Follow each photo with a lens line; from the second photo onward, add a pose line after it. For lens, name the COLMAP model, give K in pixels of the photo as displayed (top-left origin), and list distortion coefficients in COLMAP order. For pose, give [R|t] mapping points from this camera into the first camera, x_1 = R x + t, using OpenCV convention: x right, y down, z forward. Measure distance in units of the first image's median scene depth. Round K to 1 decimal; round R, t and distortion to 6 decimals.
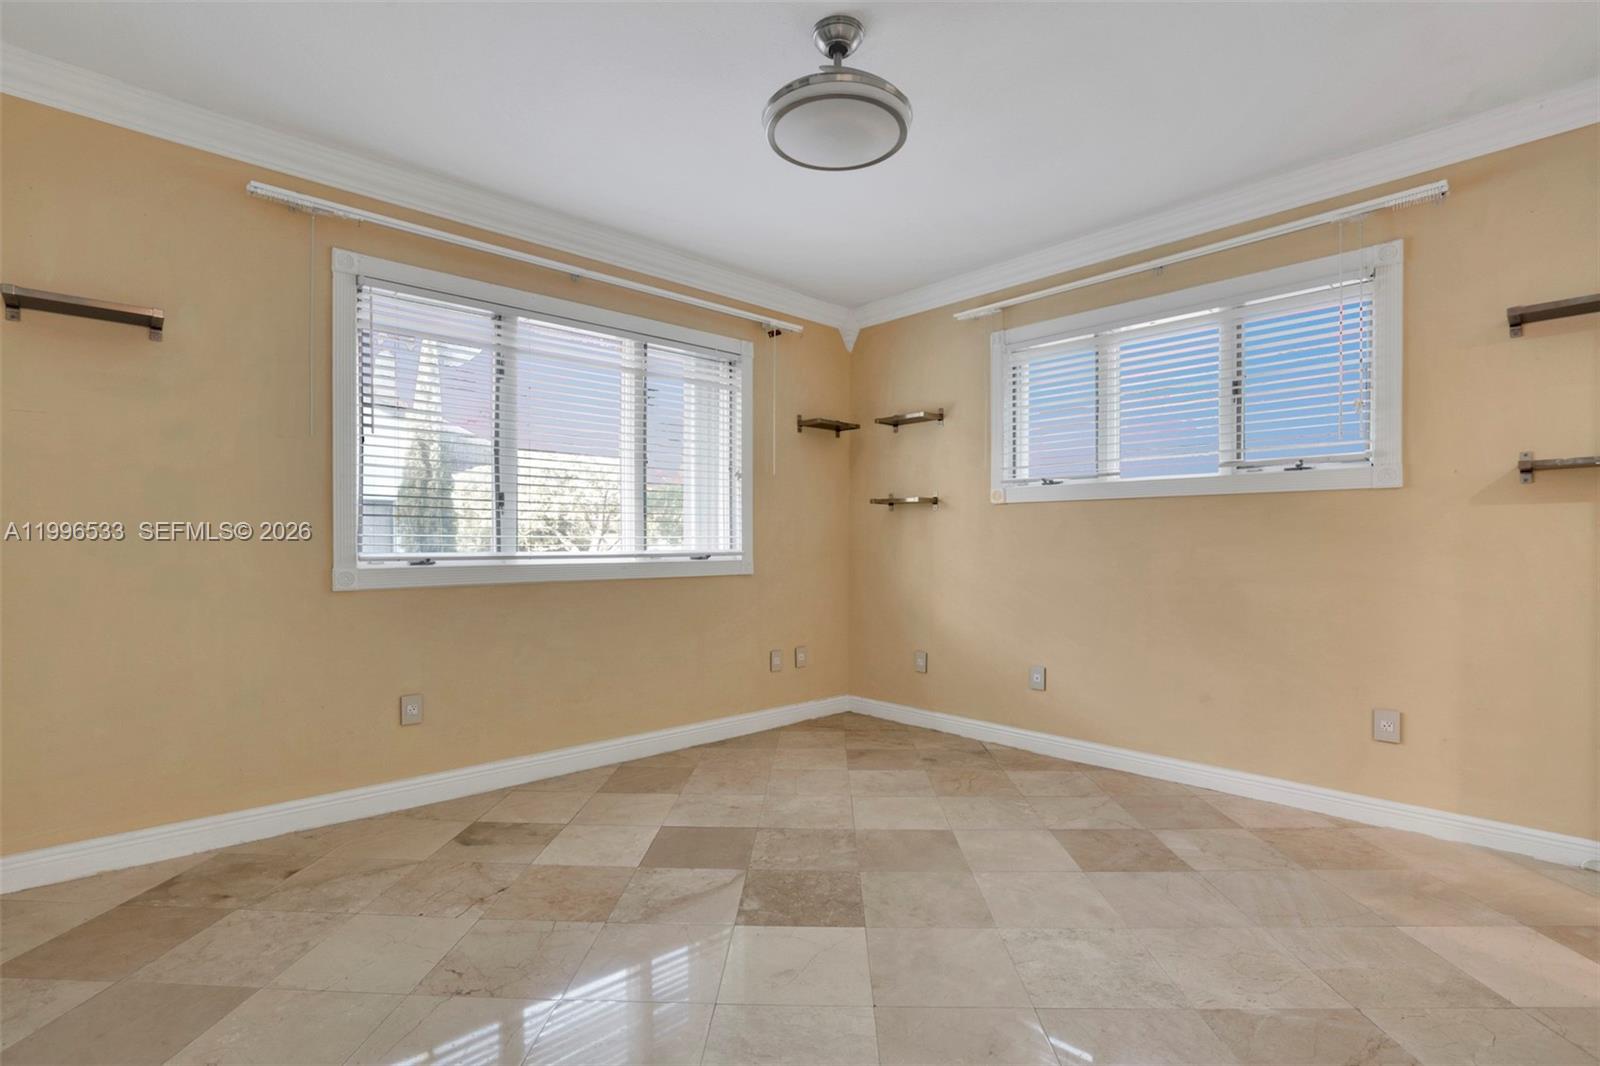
lens RADIAL K [[775.8, 0, 800.2], [0, 775.8, 538.9], [0, 0, 1]] dist [-0.003932, -0.000260]
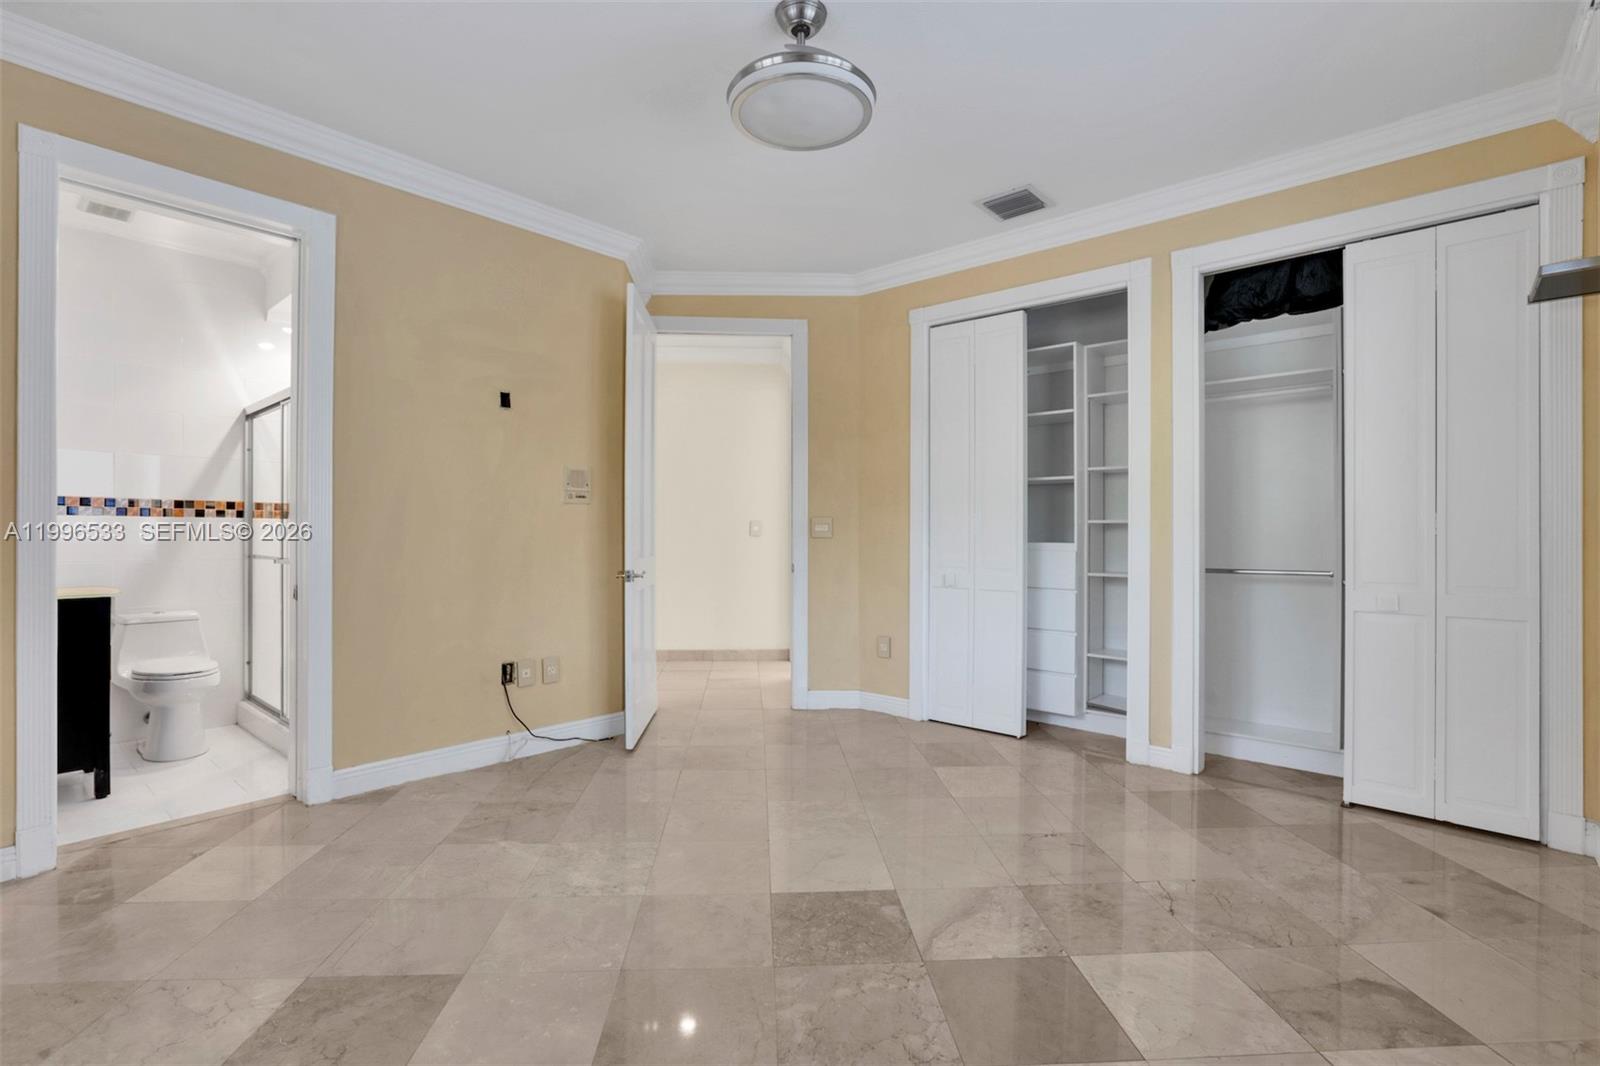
lens RADIAL K [[775.8, 0, 800.8], [0, 775.8, 533.0], [0, 0, 1]] dist [-0.003932, -0.000260]
pose [[-0.996023, -0.004235, -0.088991, 0.125595], [-0.003658, 0.999971, -0.006640, 0.020589], [0.089016, -0.006288, -0.996010, 1.850573]]
